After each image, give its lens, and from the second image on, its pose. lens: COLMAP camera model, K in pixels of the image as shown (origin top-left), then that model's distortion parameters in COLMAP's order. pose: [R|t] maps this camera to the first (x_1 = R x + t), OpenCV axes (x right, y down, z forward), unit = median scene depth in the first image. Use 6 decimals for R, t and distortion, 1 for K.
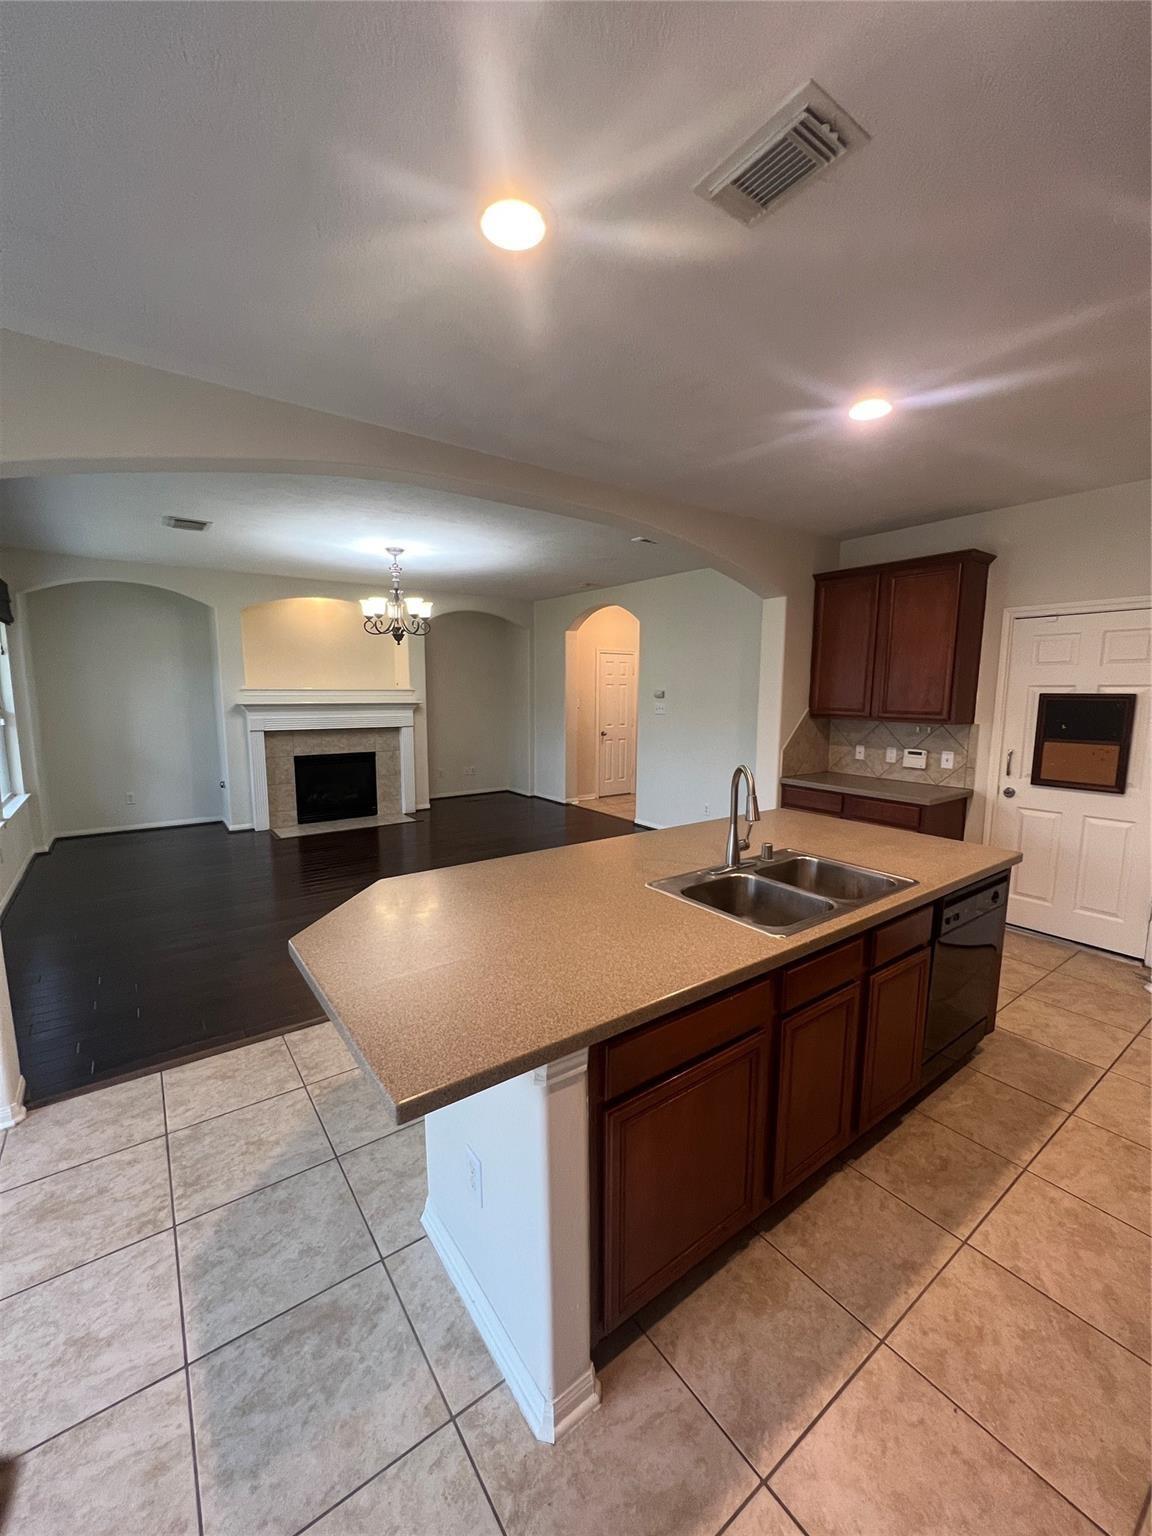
lens RADIAL K [[615.7, 0, 575.8], [0, 615.7, 771.5], [0, 0, 1]] dist [0.000876, 0.000309]
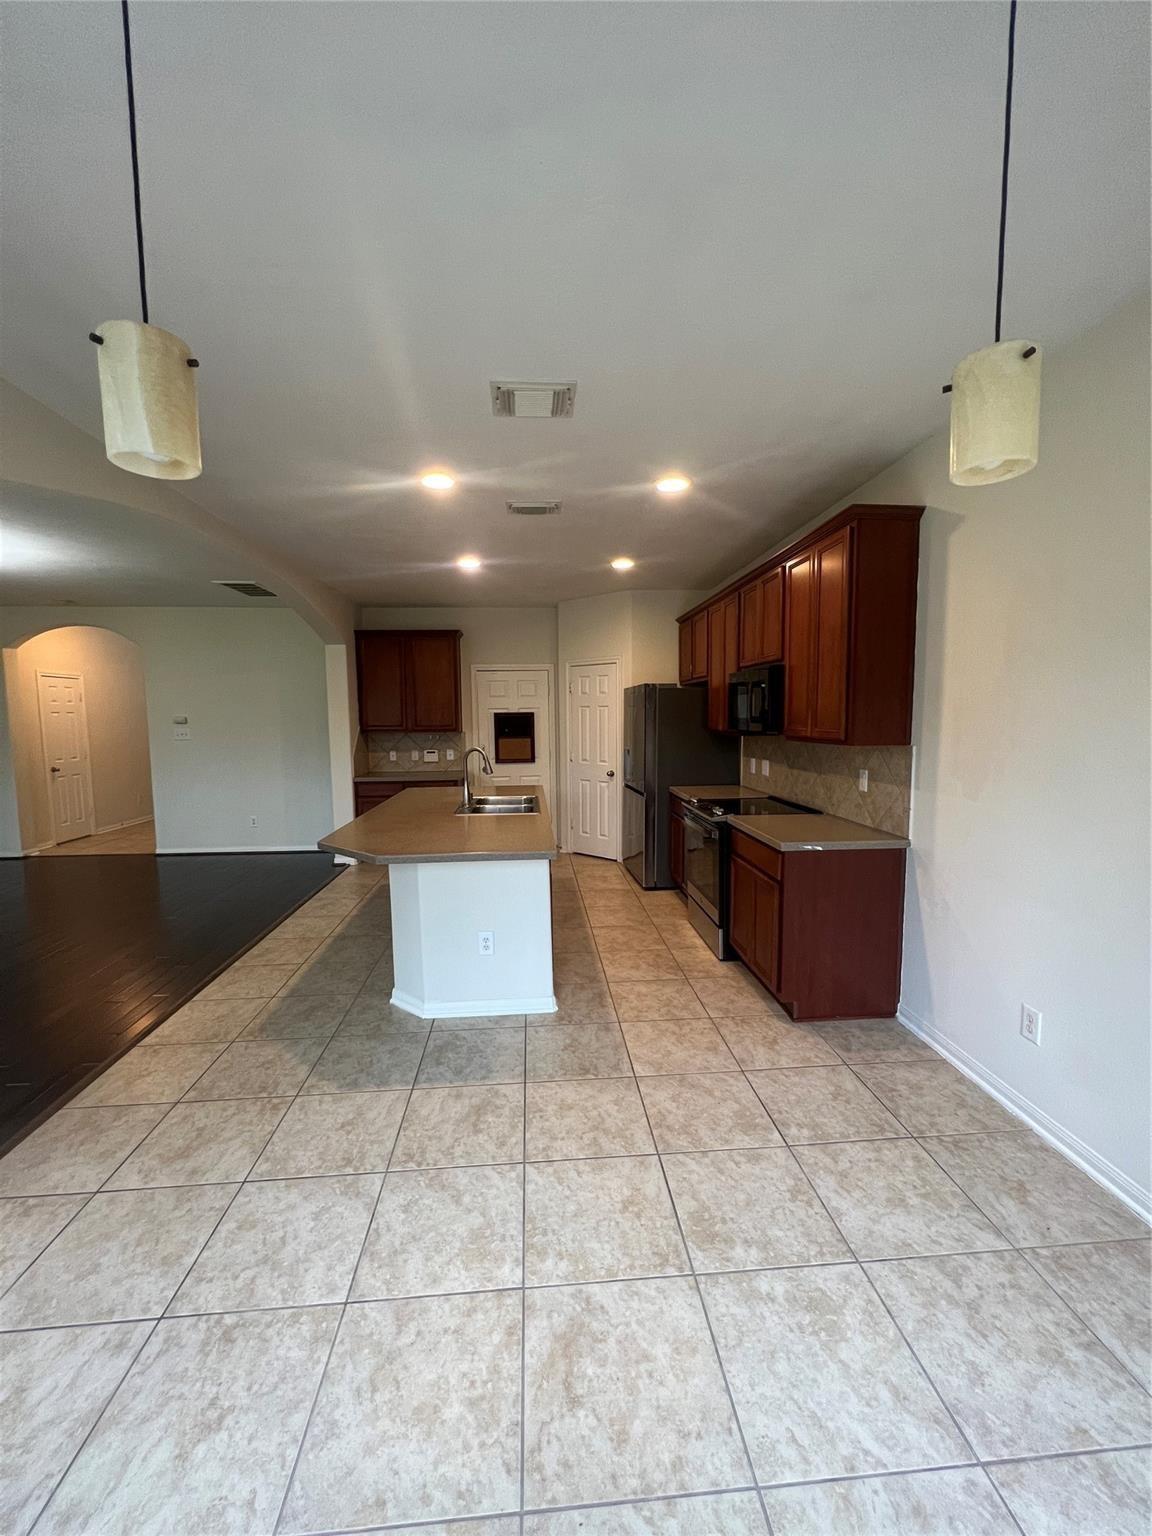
lens RADIAL K [[608.4, 0, 586.2], [0, 608.4, 773.0], [0, 0, 1]] dist [-0.001889, -0.000117]
pose [[0.512327, -0.092661, 0.853777, -0.588268], [0.130217, 0.991049, 0.029420, 0.028780], [-0.848861, 0.096104, 0.519807, -0.134051]]
